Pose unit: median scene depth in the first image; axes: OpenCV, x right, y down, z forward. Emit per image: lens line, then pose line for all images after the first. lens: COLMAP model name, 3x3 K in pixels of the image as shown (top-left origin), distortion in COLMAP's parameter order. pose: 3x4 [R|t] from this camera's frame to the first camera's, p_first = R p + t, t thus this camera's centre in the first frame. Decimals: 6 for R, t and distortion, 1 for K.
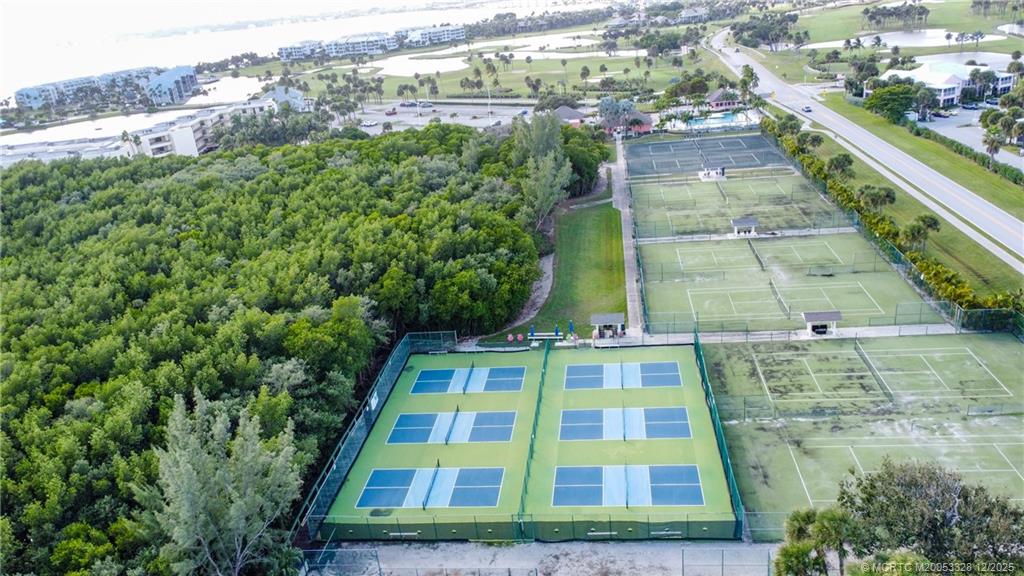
lens RADIAL K [[764.6, 0, 512.7], [0, 764.6, 289.1], [0, 0, 1]] dist [0.003044, -0.000317]
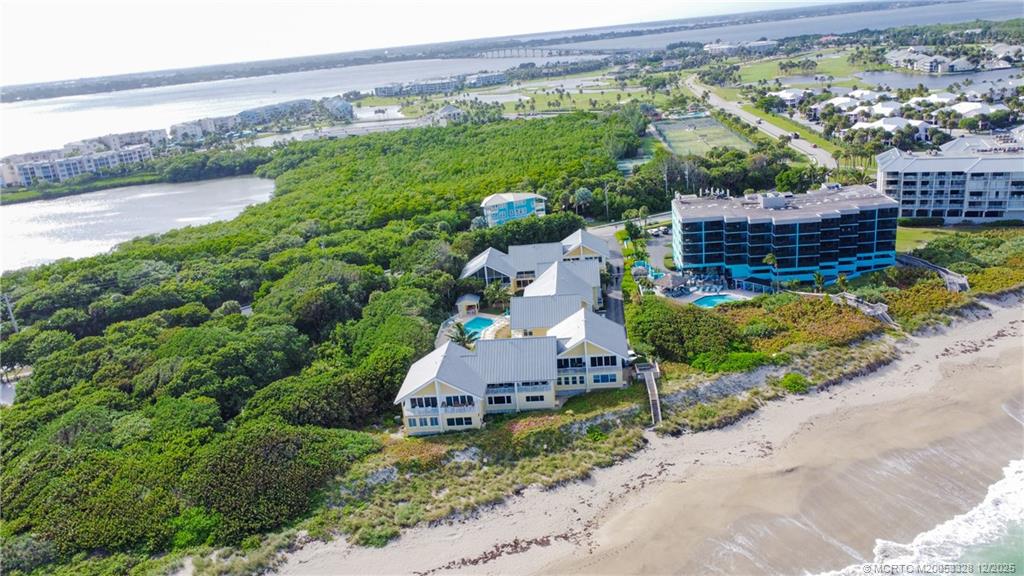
lens RADIAL K [[764.6, 0, 512.1], [0, 764.6, 288.6], [0, 0, 1]] dist [0.003044, -0.000317]
pose [[0.999445, -0.007294, 0.032504, -0.219743], [0.009118, 0.998371, -0.056325, 0.270116], [-0.032041, 0.056590, 0.997883, -0.780153]]
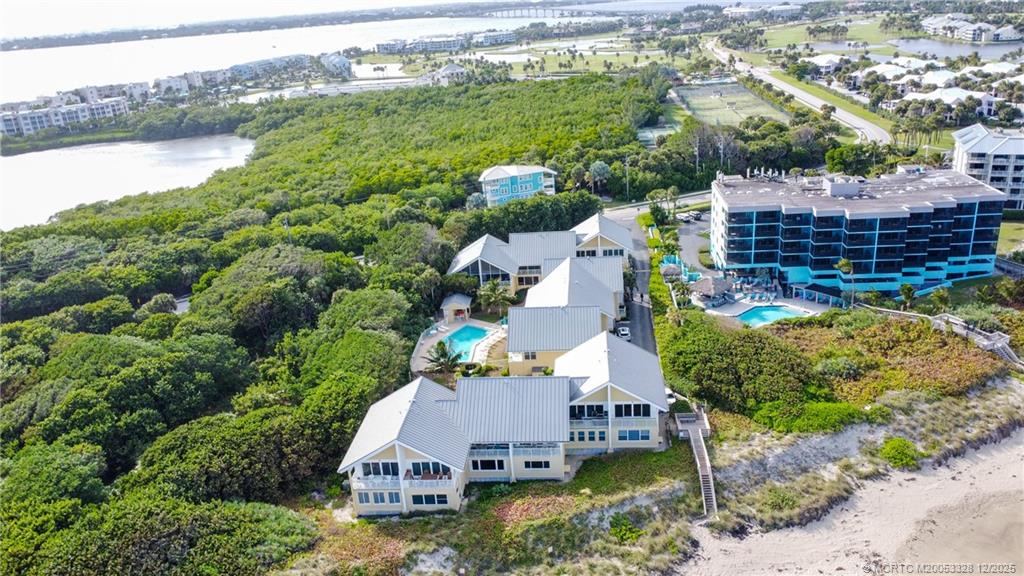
lens RADIAL K [[764.6, 0, 513.5], [0, 764.6, 285.4], [0, 0, 1]] dist [0.003044, -0.000317]
pose [[0.999408, 0.017623, 0.029538, -0.213931], [-0.017187, 0.999741, -0.014939, 0.243051], [-0.029793, 0.014422, 0.999452, -0.669134]]
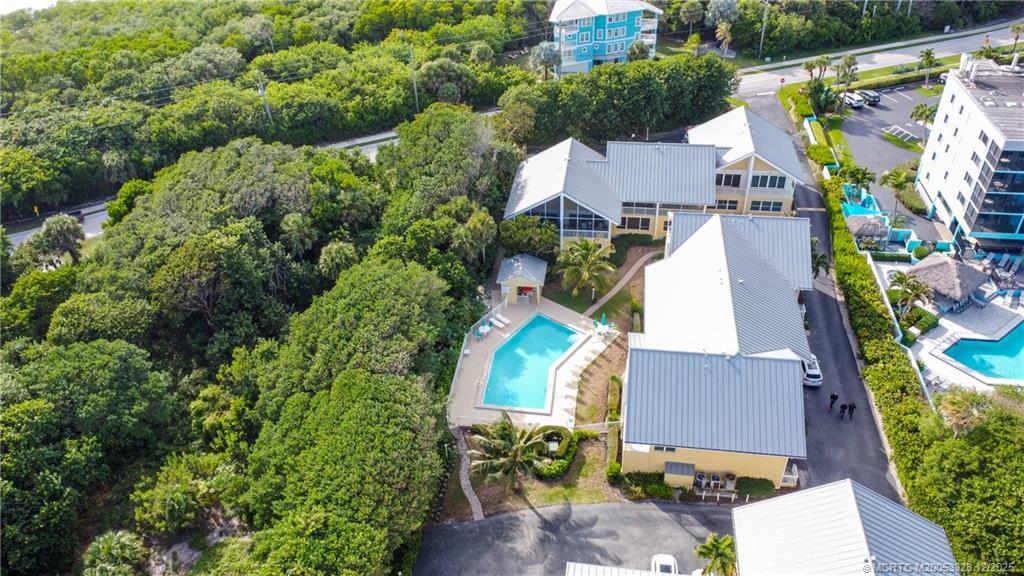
lens RADIAL K [[764.6, 0, 514.9], [0, 764.6, 285.2], [0, 0, 1]] dist [0.003044, -0.000317]
pose [[0.997322, 0.071992, 0.012914, -0.239526], [-0.072895, 0.963877, 0.256179, 0.181887], [0.005995, -0.256434, 0.966543, -0.489456]]
